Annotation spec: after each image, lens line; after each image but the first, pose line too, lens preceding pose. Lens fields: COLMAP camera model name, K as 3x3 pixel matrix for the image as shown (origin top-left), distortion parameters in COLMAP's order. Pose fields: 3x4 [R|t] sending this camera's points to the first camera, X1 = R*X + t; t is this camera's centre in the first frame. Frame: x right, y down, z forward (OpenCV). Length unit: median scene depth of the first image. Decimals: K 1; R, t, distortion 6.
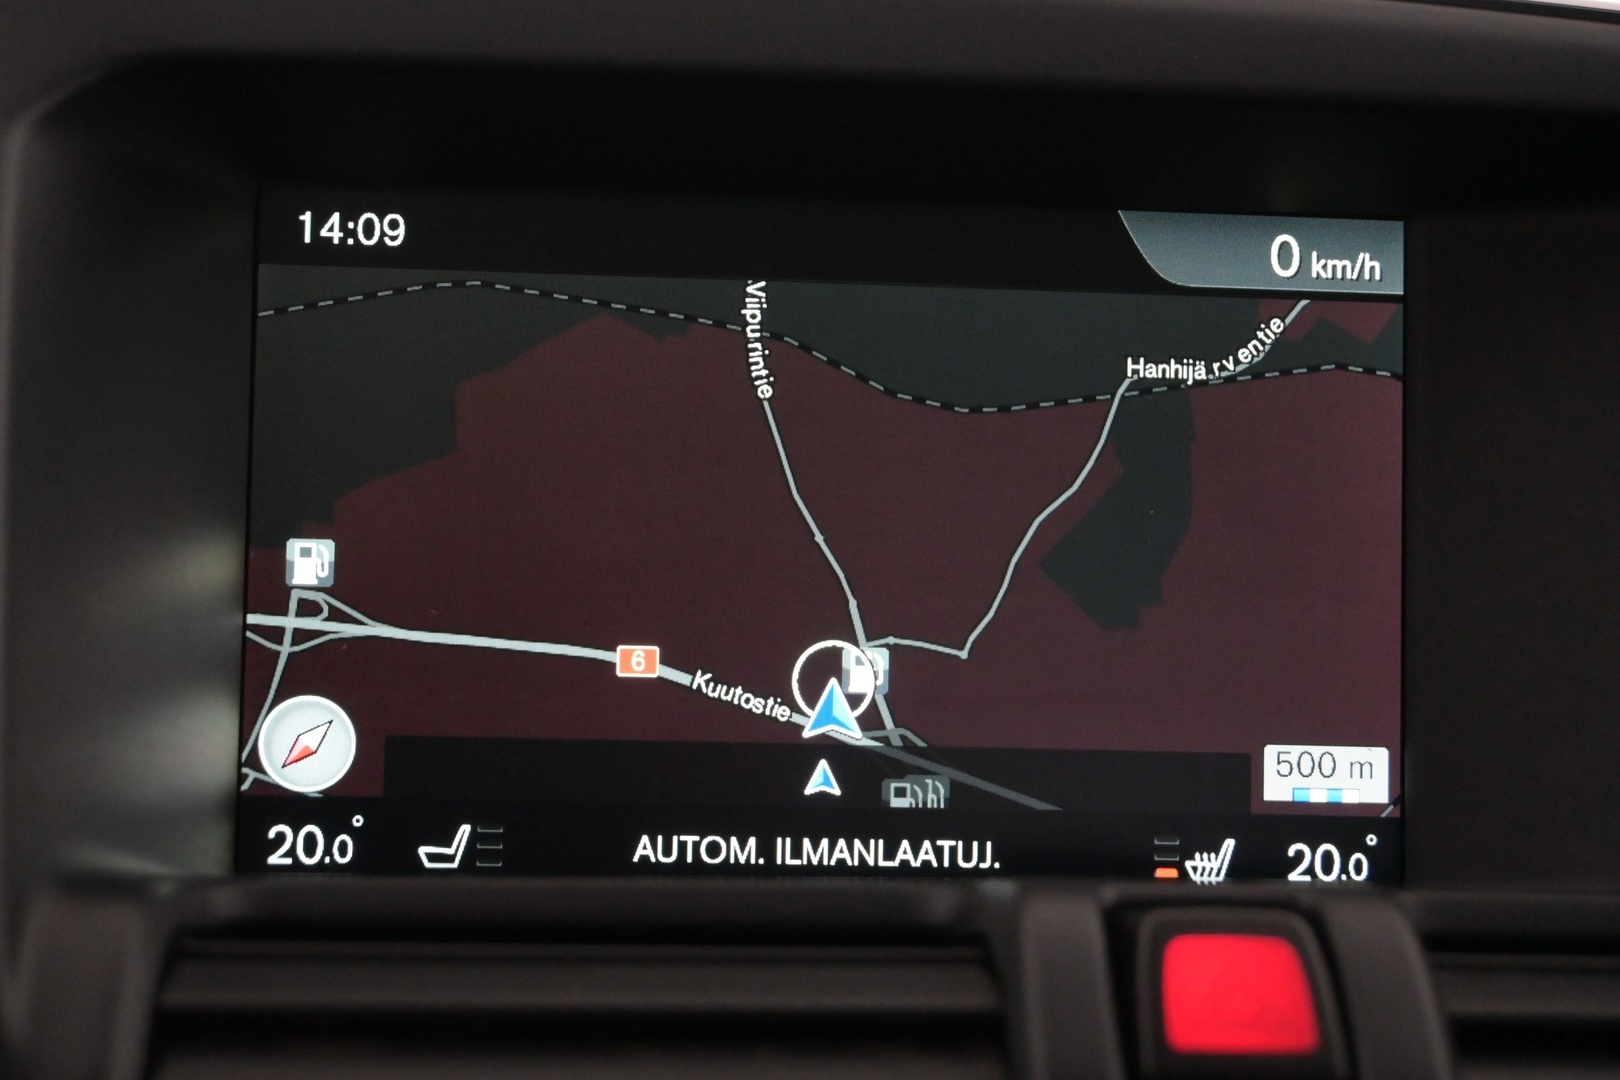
lens RADIAL K [[2976.3, 0, 803.2], [0, 2976.3, 539.8], [0, 0, 1]] dist [0.005780, 0.000000]
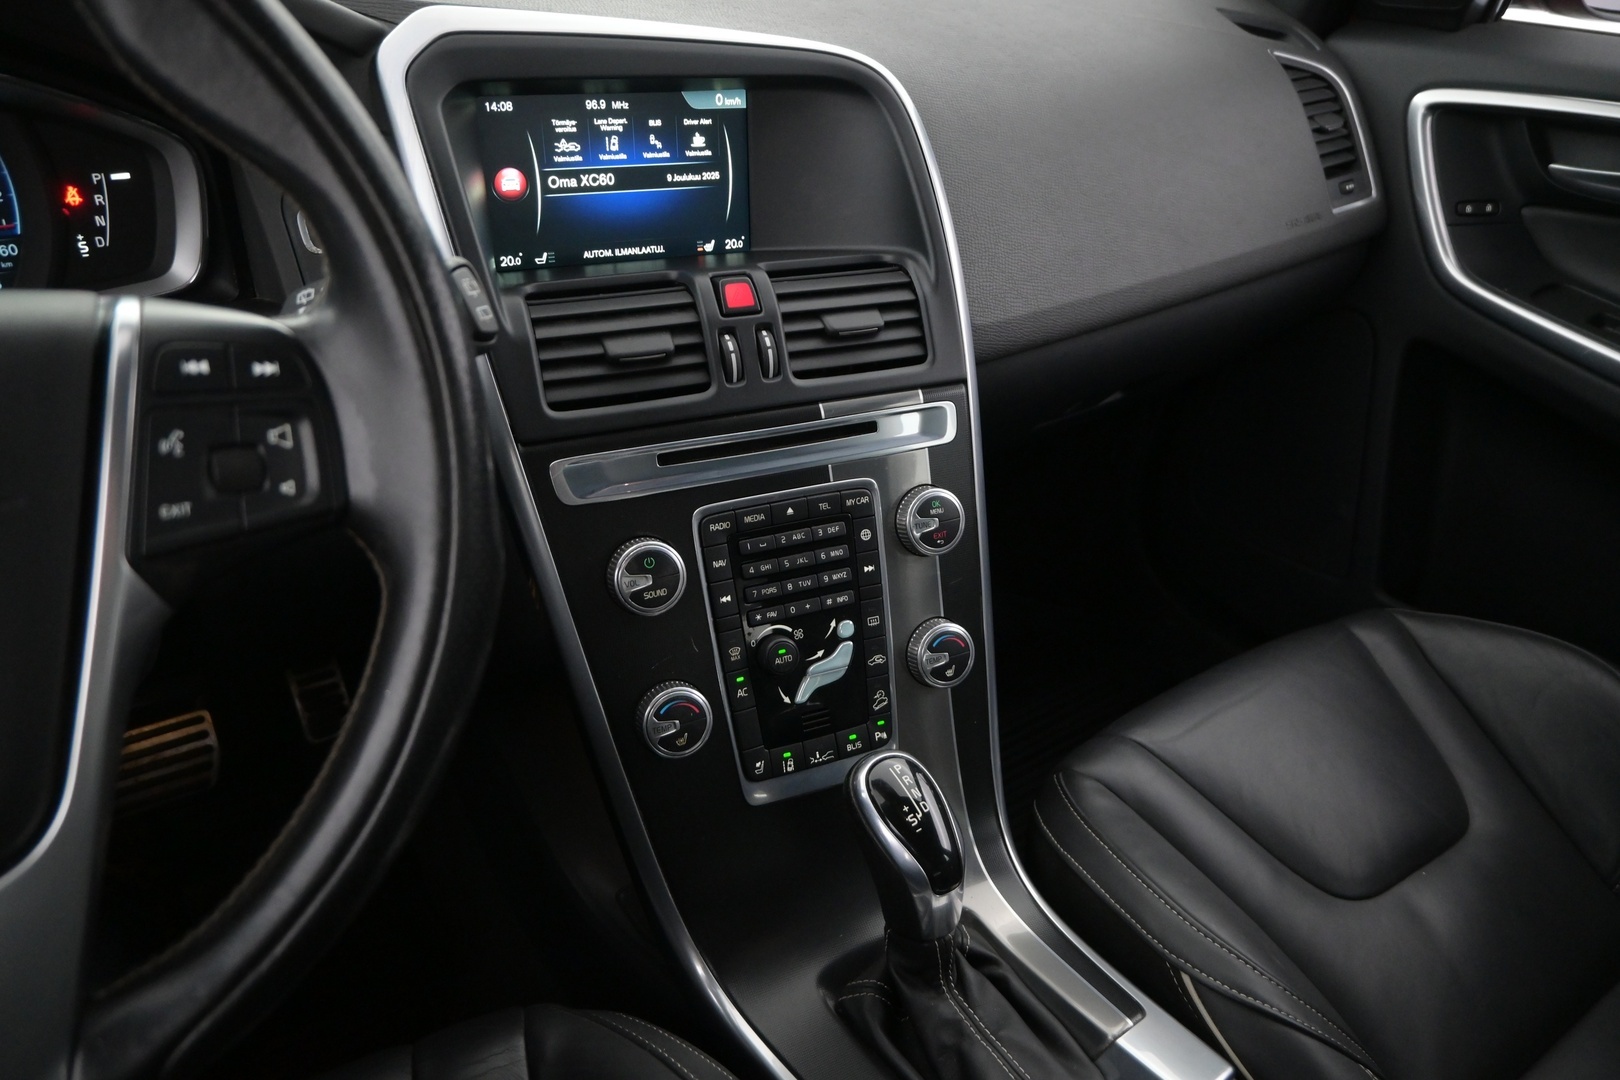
lens RADIAL K [[1114.1, 0, 811.4], [0, 1114.1, 537.1], [0, 0, 1]] dist [-0.002231, 0.002863]
pose [[0.940902, -0.157193, 0.299989, -0.298855], [-0.004402, 0.880012, 0.474931, -0.311206], [-0.338650, -0.448185, 0.827313, -0.660020]]
